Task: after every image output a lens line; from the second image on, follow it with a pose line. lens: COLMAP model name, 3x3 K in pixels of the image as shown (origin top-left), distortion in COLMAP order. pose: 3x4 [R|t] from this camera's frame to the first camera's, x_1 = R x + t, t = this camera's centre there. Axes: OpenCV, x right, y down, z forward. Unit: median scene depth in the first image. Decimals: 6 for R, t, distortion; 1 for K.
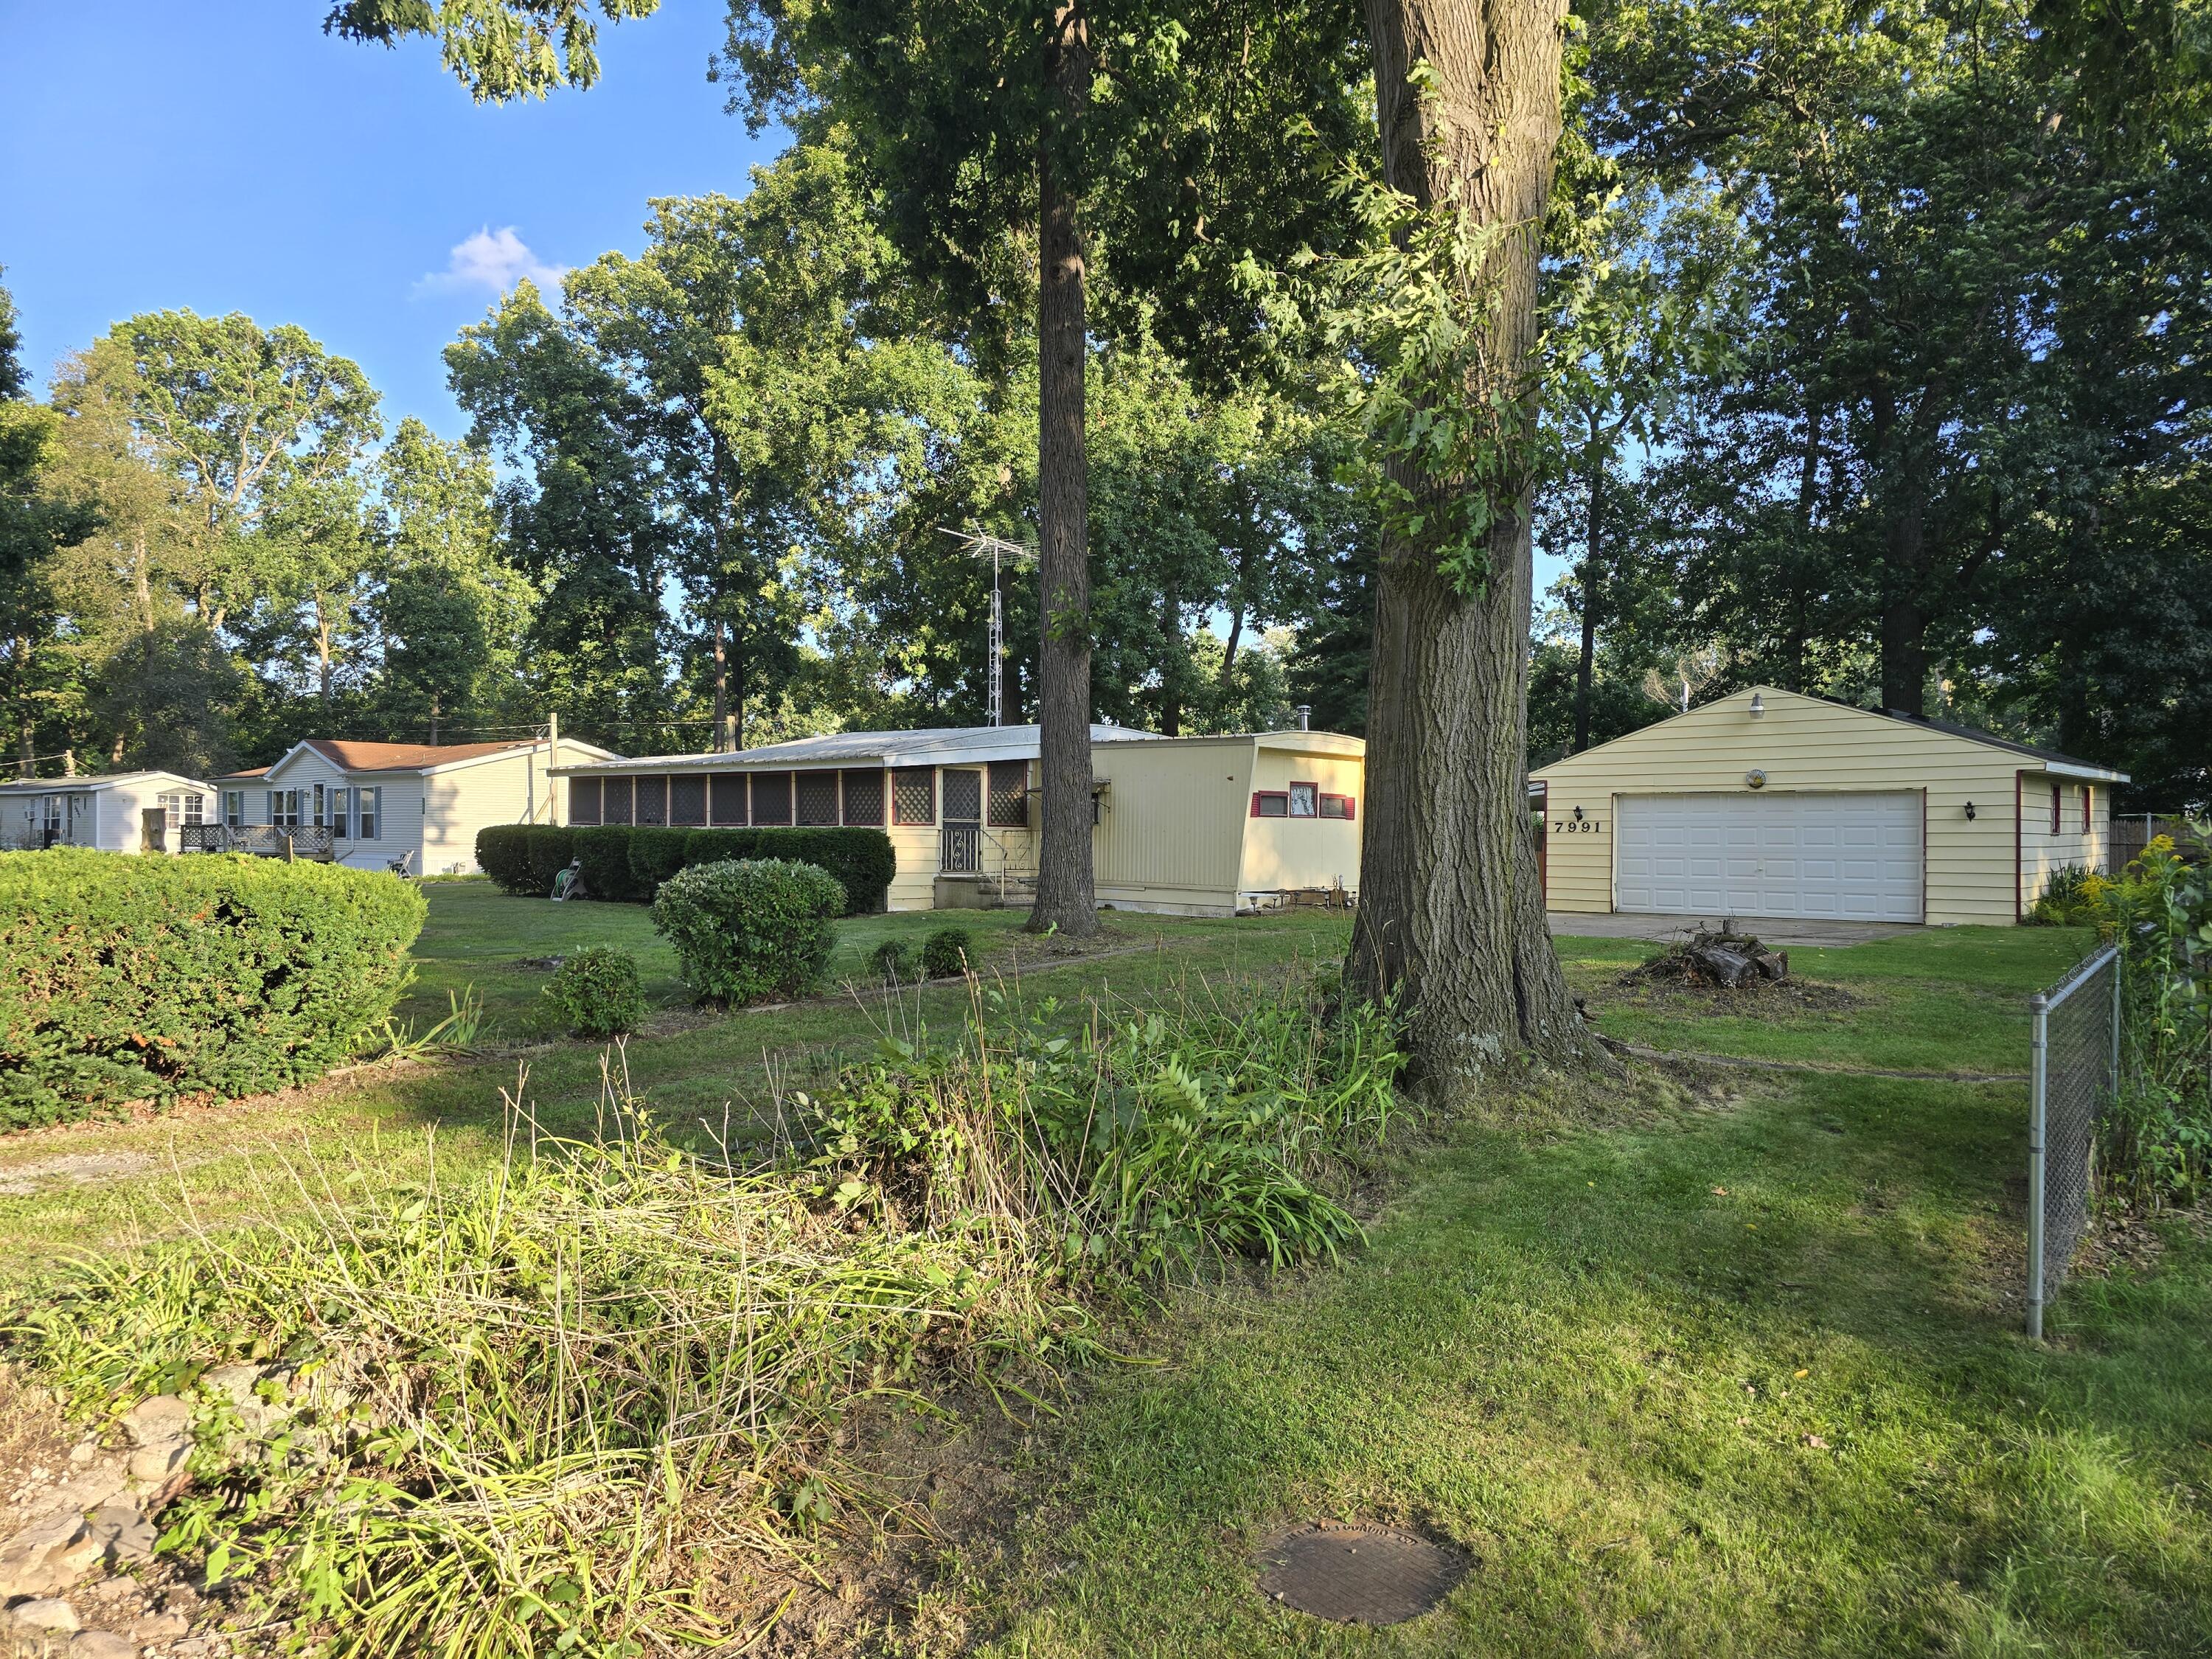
lens RADIAL K [[1476.3, 0, 1124.6], [0, 1476.3, 838.2], [0, 0, 1]] dist [0.060242, -0.049040]
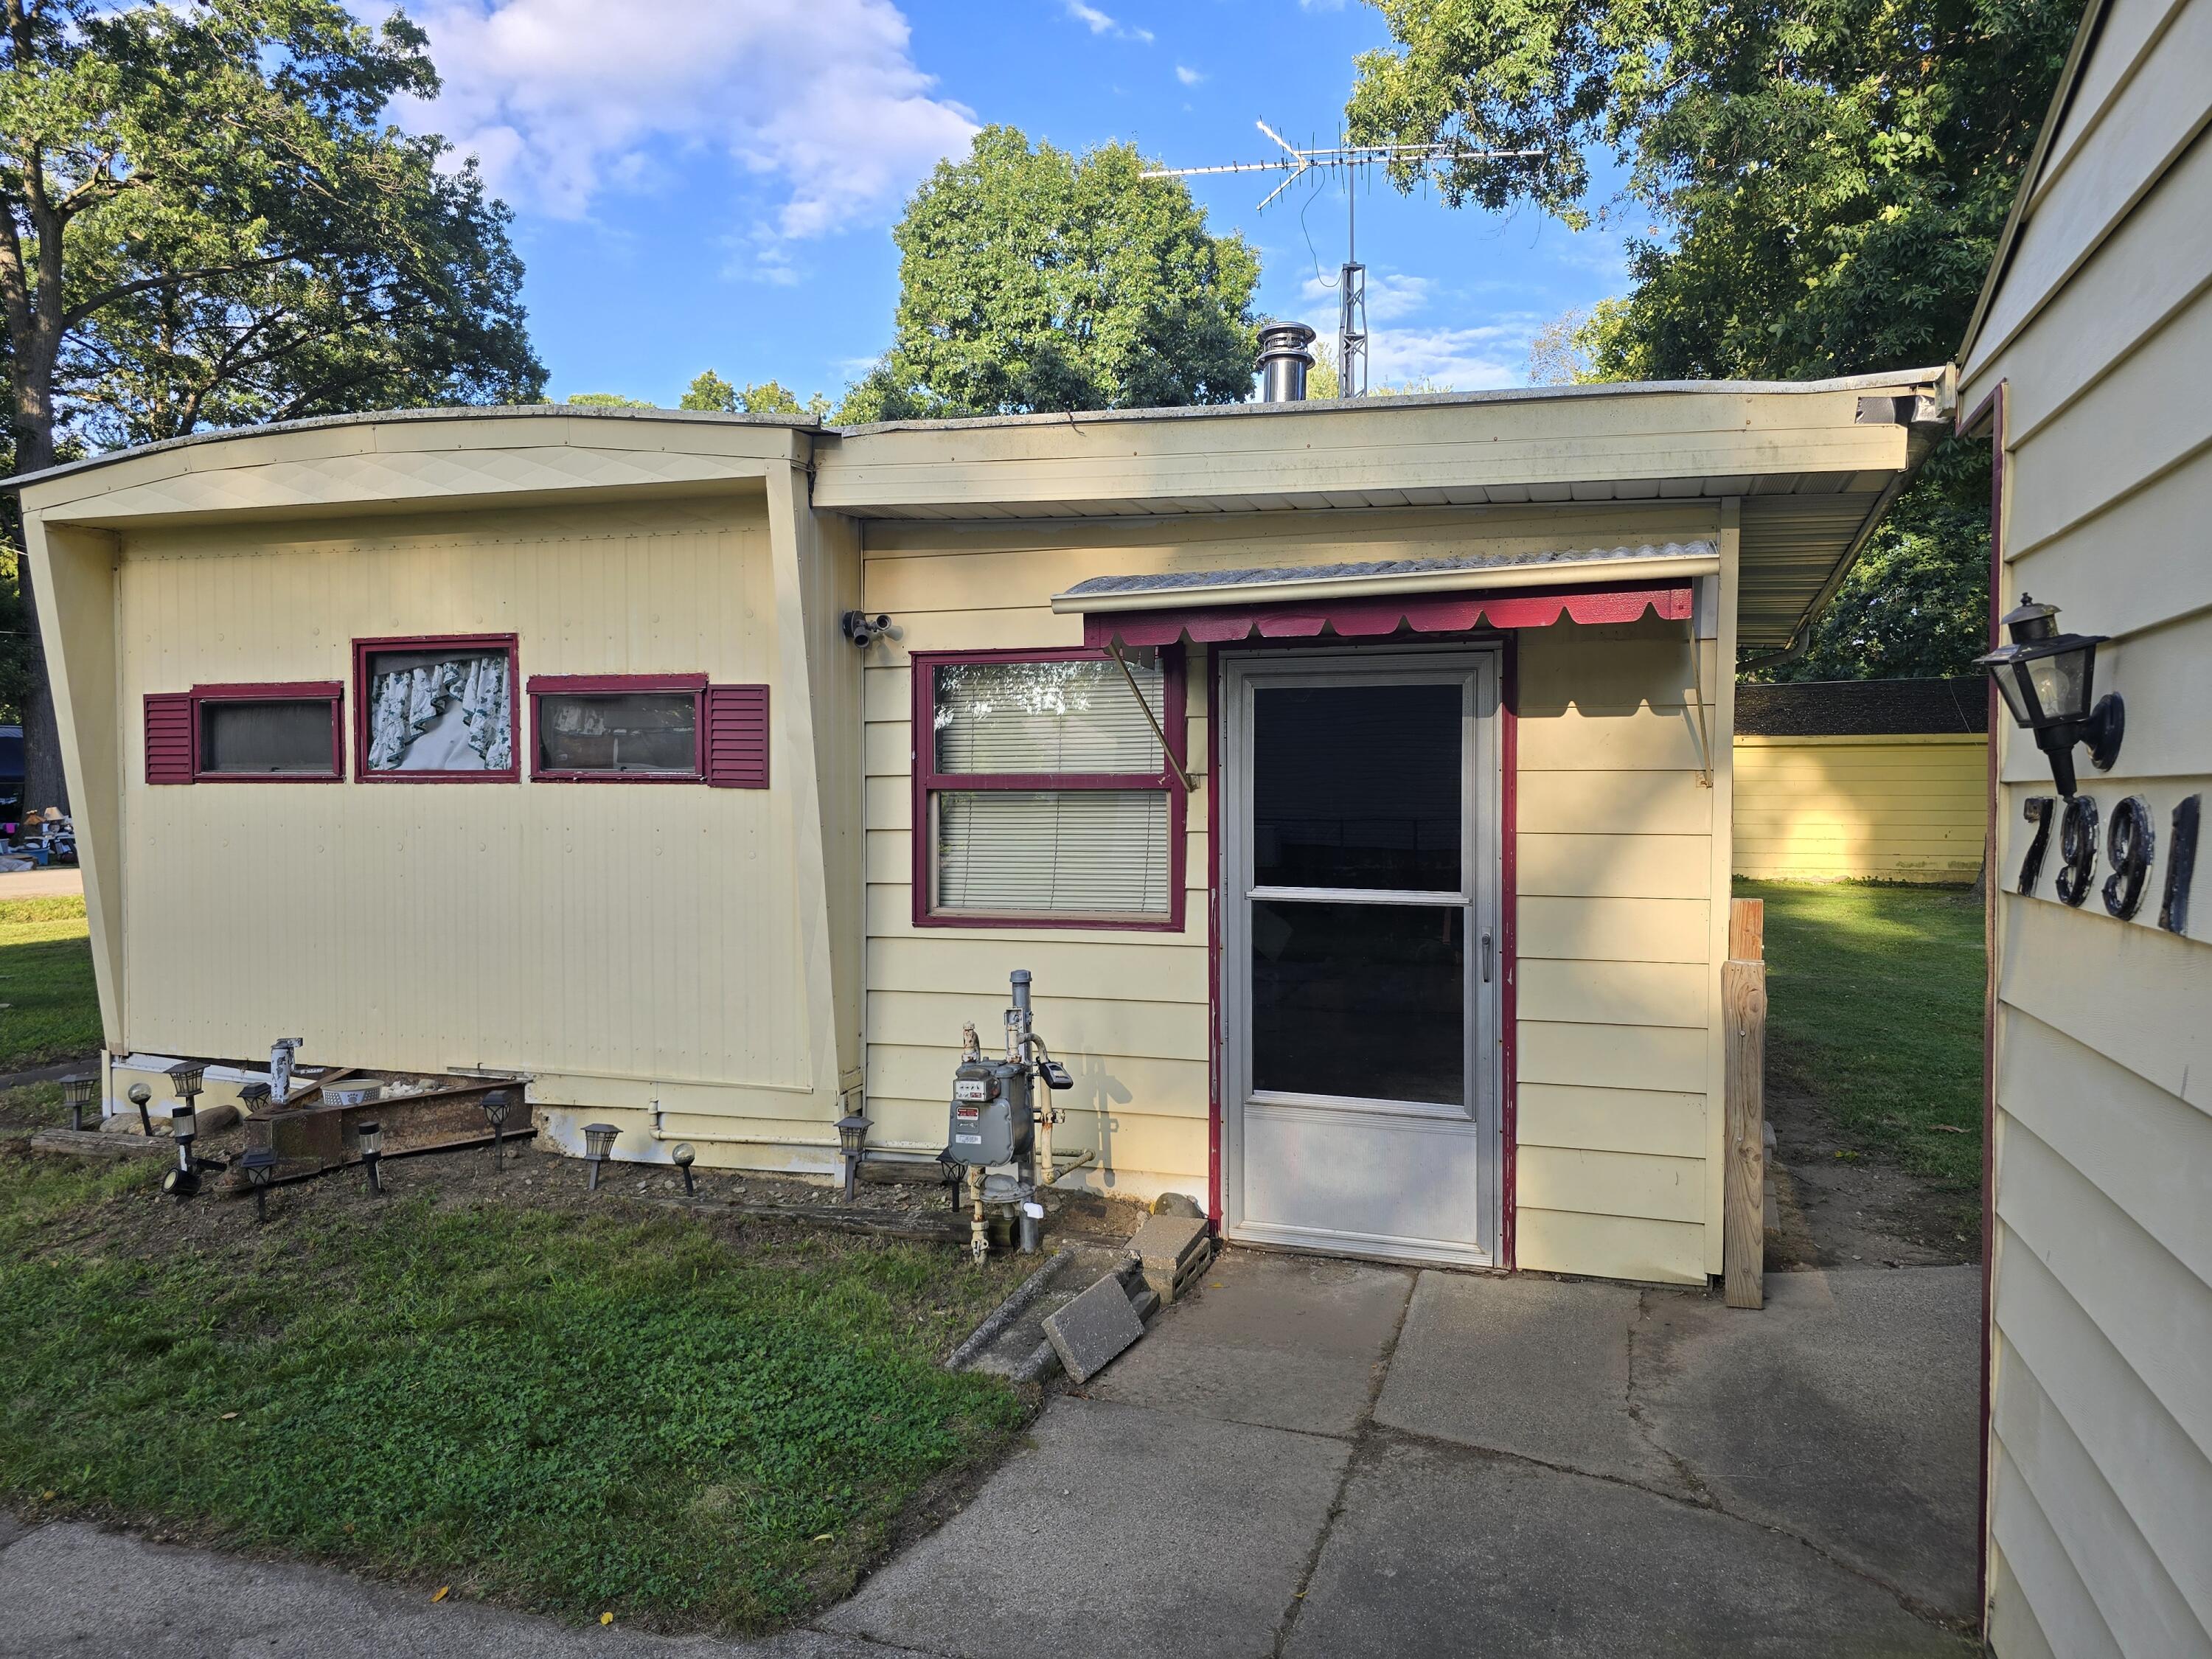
lens RADIAL K [[1476.3, 0, 1108.9], [0, 1476.3, 830.7], [0, 0, 1]] dist [0.060242, -0.049040]
pose [[0.415900, 0.013541, -0.909309, 0.358603], [-0.002078, 0.999901, 0.013939, -0.008858], [0.909408, -0.003907, 0.415887, 0.906383]]
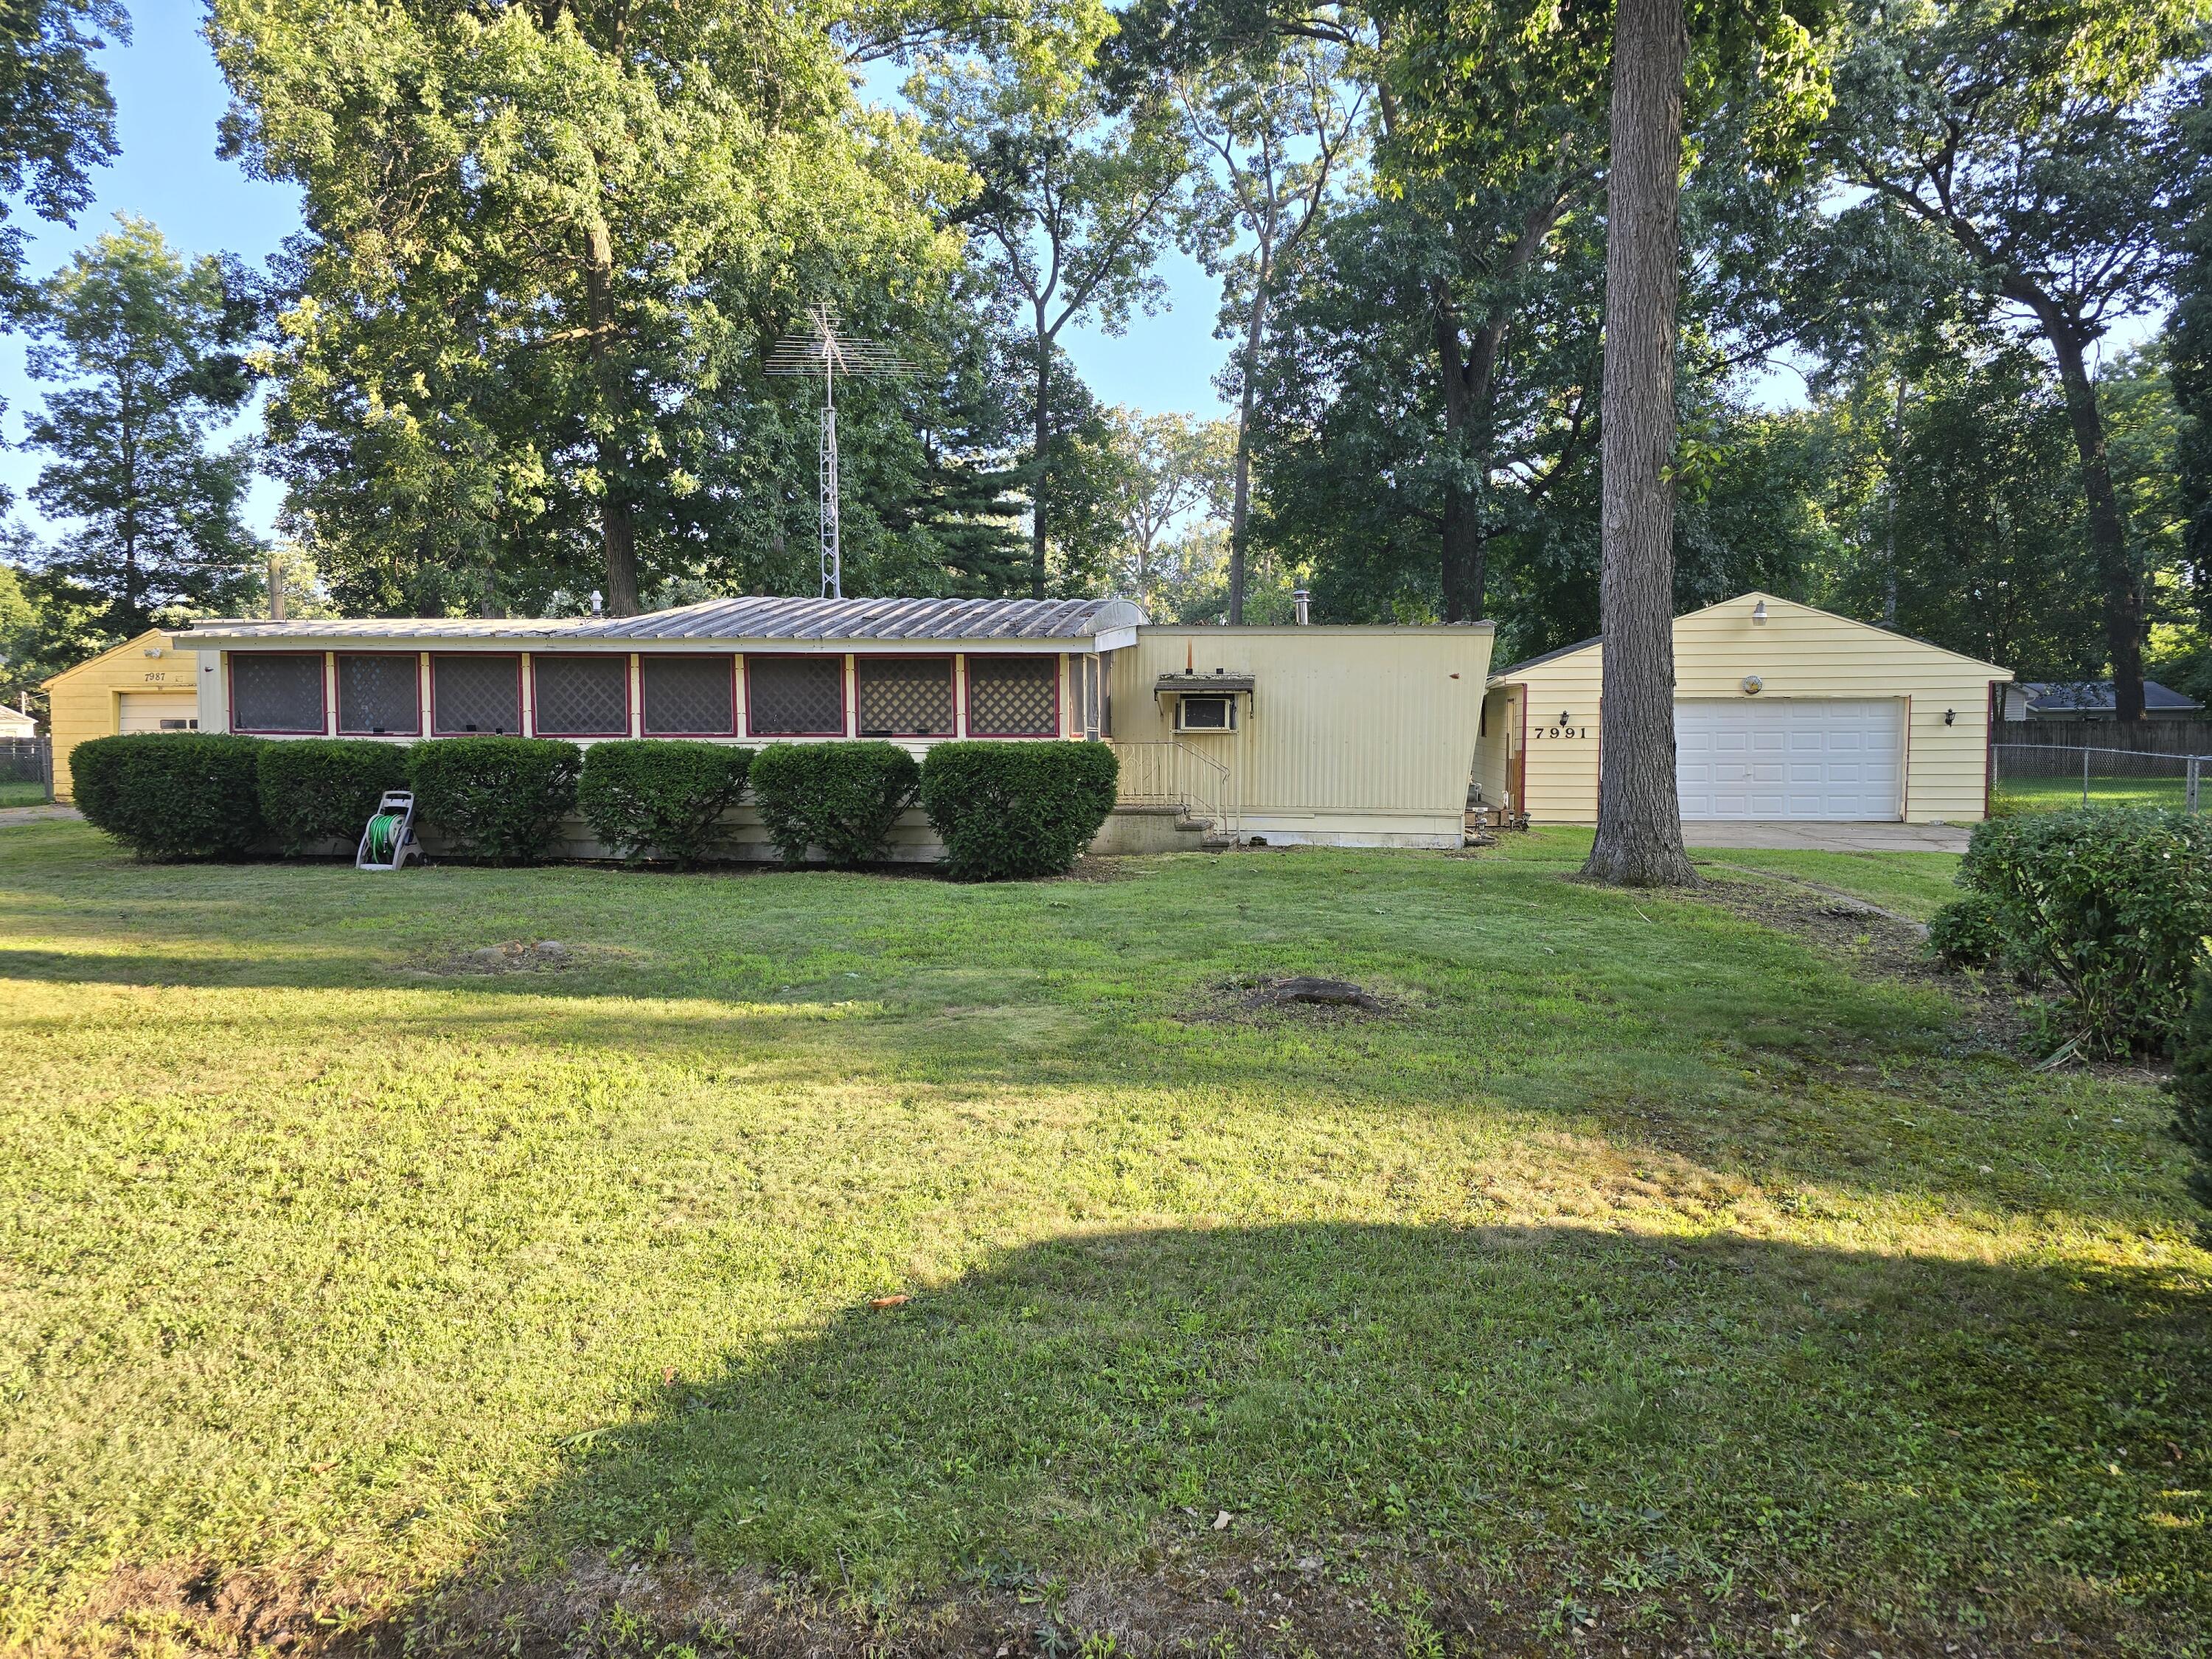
lens RADIAL K [[1476.3, 0, 1111.0], [0, 1476.3, 833.7], [0, 0, 1]] dist [0.060242, -0.049040]
pose [[0.825093, -0.043044, 0.563355, -0.473583], [0.005169, 0.997627, 0.068656, -0.009891], [-0.564974, -0.053735, 0.823357, 0.370861]]
